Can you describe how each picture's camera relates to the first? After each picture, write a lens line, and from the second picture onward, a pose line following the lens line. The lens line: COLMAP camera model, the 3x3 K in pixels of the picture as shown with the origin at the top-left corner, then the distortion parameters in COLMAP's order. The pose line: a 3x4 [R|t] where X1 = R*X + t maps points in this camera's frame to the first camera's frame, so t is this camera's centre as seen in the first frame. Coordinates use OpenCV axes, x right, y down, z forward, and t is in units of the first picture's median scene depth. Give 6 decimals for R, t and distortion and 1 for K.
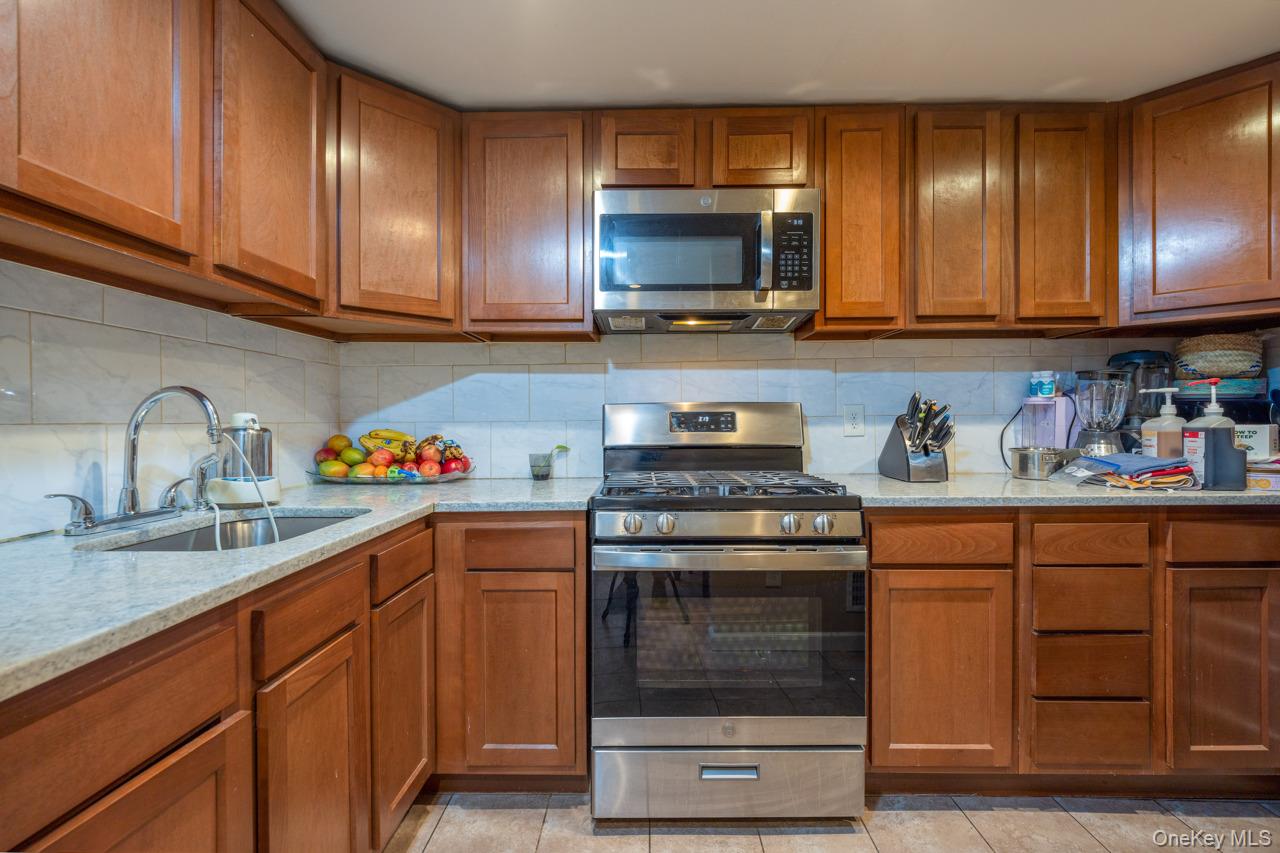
lens RADIAL K [[618.0, 0, 641.6], [0, 618.0, 422.9], [0, 0, 1]] dist [-0.000791, 0.001635]
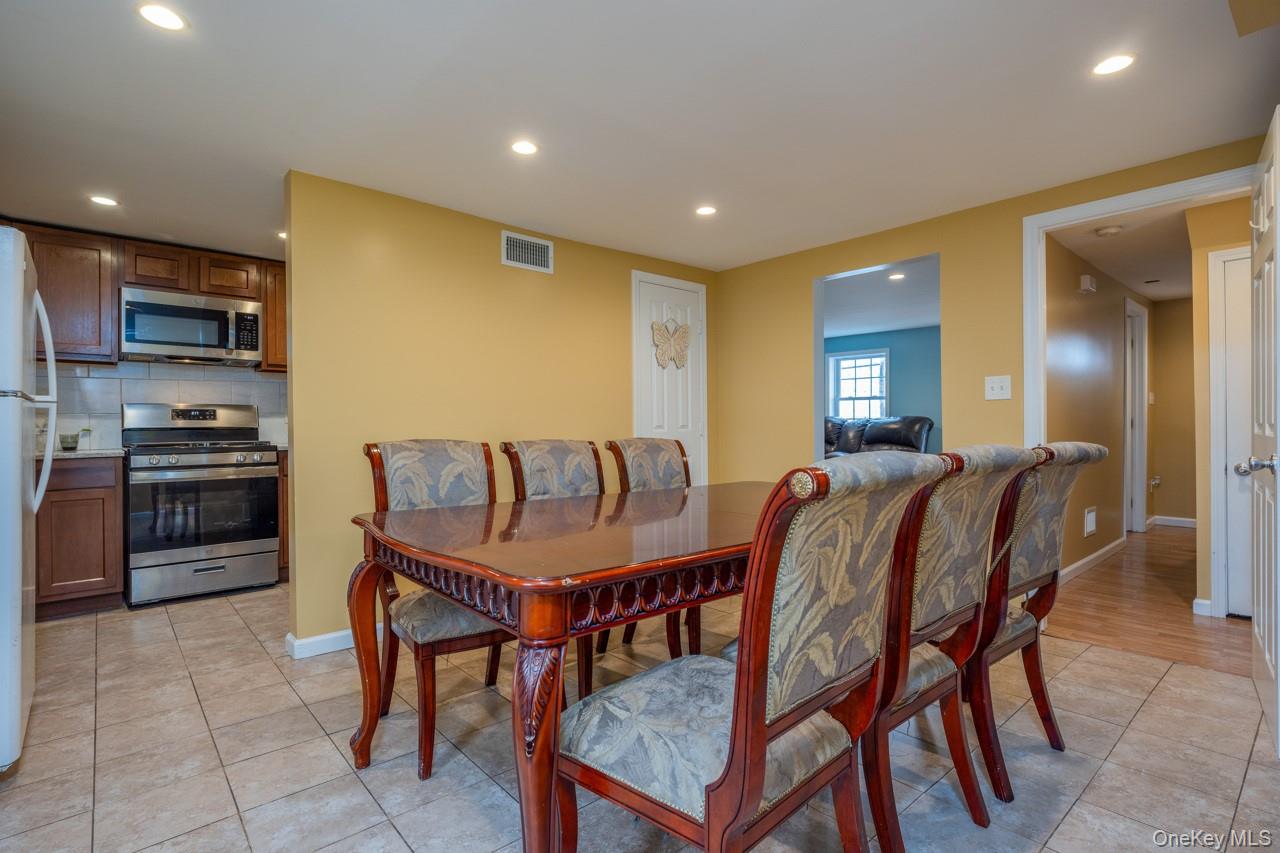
lens RADIAL K [[618.0, 0, 636.0], [0, 618.0, 424.8], [0, 0, 1]] dist [-0.000791, 0.001635]
pose [[0.750306, -0.002834, 0.661085, -0.145661], [0.004016, 0.999992, -0.000272, 0.038800], [-0.661079, 0.002858, 0.750311, -1.389735]]
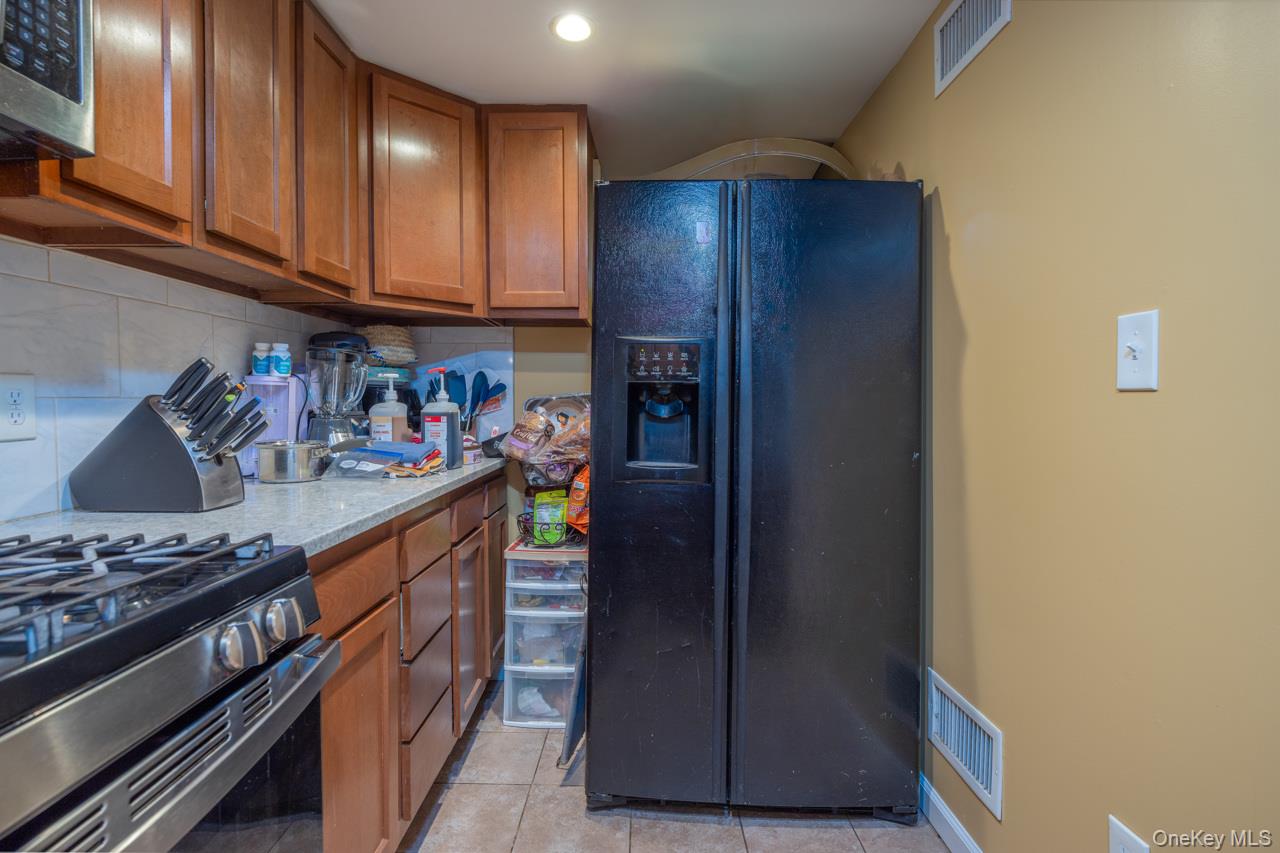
lens RADIAL K [[618.0, 0, 646.9], [0, 618.0, 415.0], [0, 0, 1]] dist [-0.000791, 0.001635]
pose [[-0.013418, -0.016657, 0.999771, -0.155819], [0.005245, 0.999846, 0.016729, -0.003665], [-0.999896, 0.005468, -0.013329, 0.583063]]
